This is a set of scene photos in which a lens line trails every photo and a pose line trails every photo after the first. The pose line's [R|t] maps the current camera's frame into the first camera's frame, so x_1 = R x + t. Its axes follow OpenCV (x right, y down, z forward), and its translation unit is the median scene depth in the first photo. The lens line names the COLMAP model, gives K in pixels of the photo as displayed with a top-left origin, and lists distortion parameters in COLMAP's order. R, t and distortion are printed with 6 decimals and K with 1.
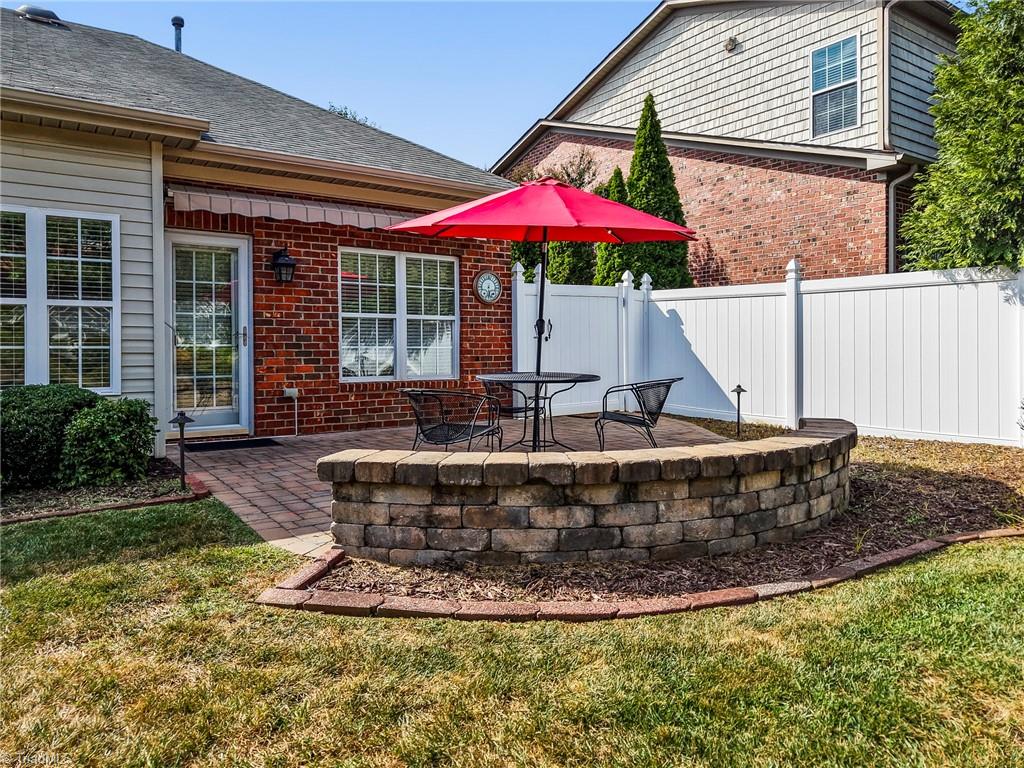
lens RADIAL K [[717.6, 0, 509.7], [0, 717.6, 349.8], [0, 0, 1]] dist [0.008162, 0.000010]
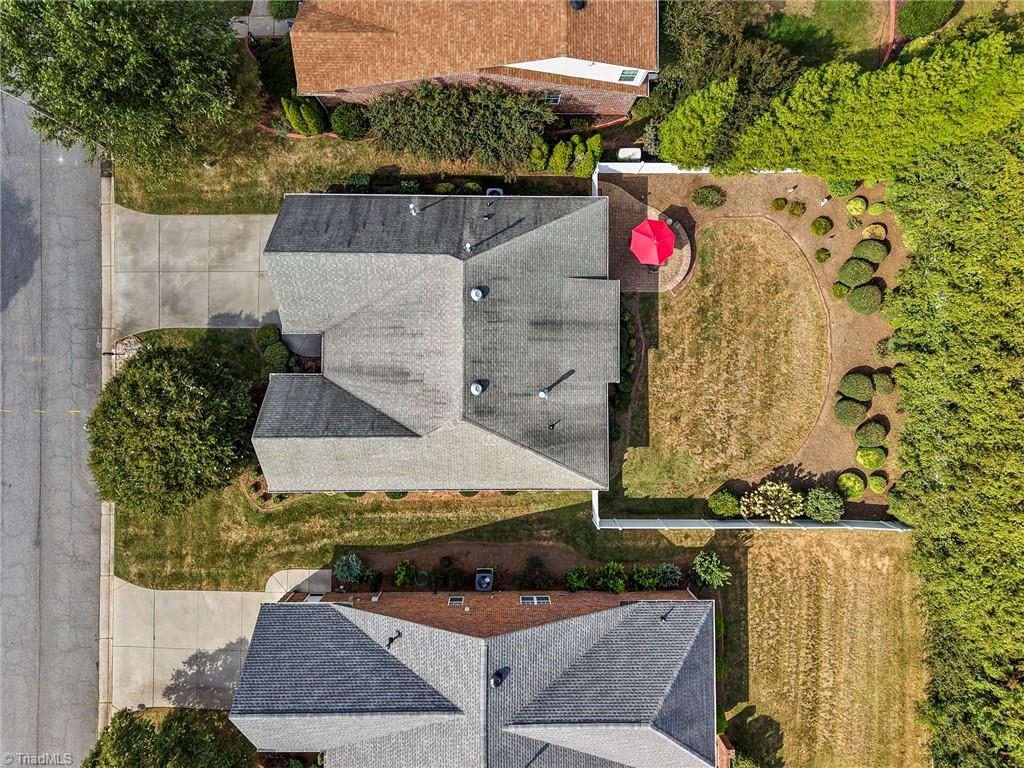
lens RADIAL K [[717.6, 0, 509.7], [0, 717.6, 349.8], [0, 0, 1]] dist [0.008162, 0.000010]
pose [[0.577021, -0.816013, 0.034205, -1.091159], [-0.028099, 0.022021, 0.999363, -4.197879], [-0.816246, -0.577614, -0.010223, 0.999339]]
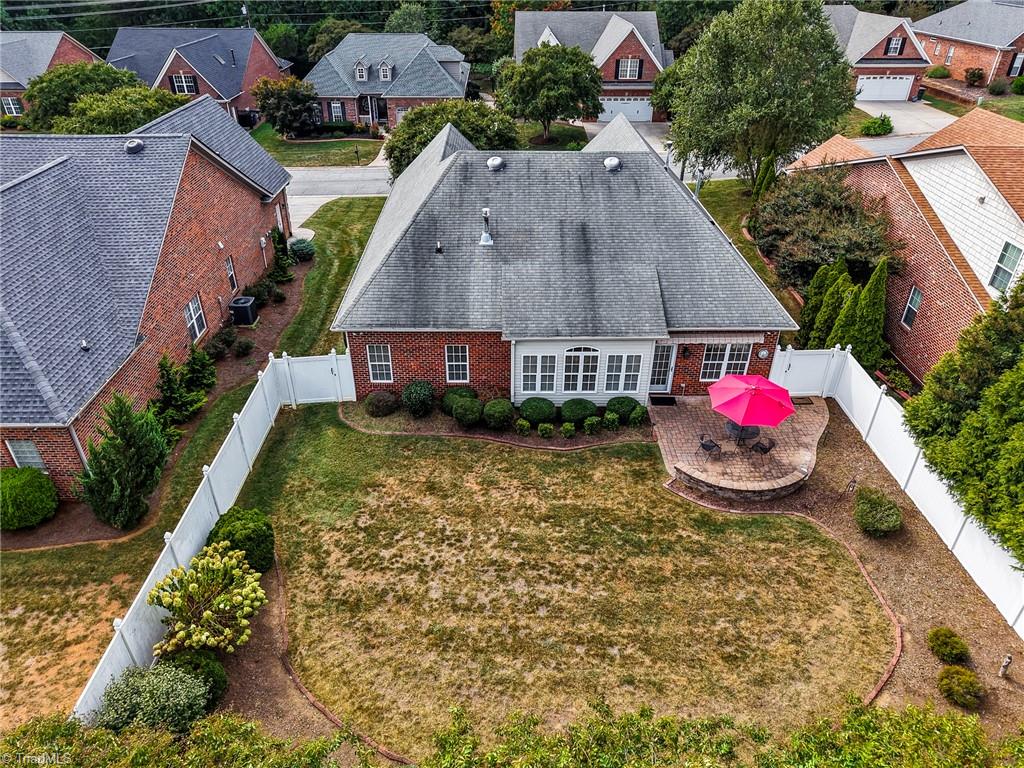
lens RADIAL K [[693.6, 0, 504.9], [0, 693.6, 380.6], [0, 0, 1]] dist [0.000626, -0.004493]
pose [[0.821354, 0.312123, -0.477449, 0.436926], [-0.007891, 0.843151, 0.537619, -1.358559], [0.570364, -0.437809, 0.694988, -1.355444]]
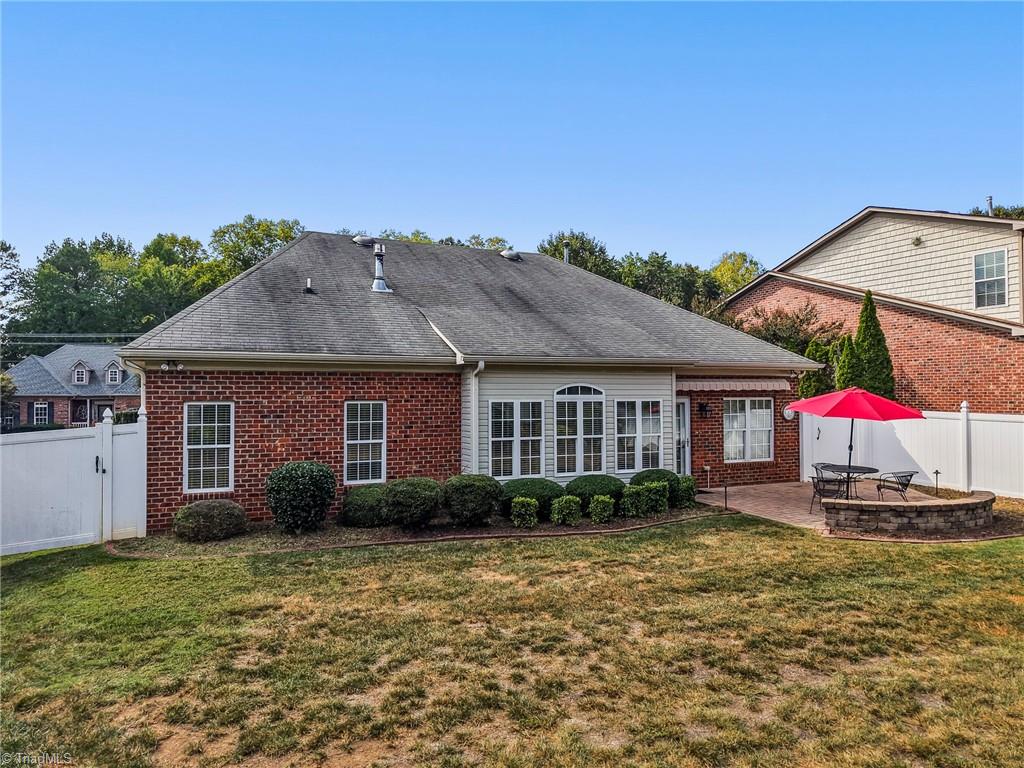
lens RADIAL K [[693.6, 0, 504.9], [0, 693.6, 380.6], [0, 0, 1]] dist [0.000626, -0.004493]
pose [[0.980311, -0.000282, -0.197460, -0.401354], [-0.003433, 0.999823, -0.018473, -0.133957], [0.197430, 0.018788, 0.980137, -0.954078]]
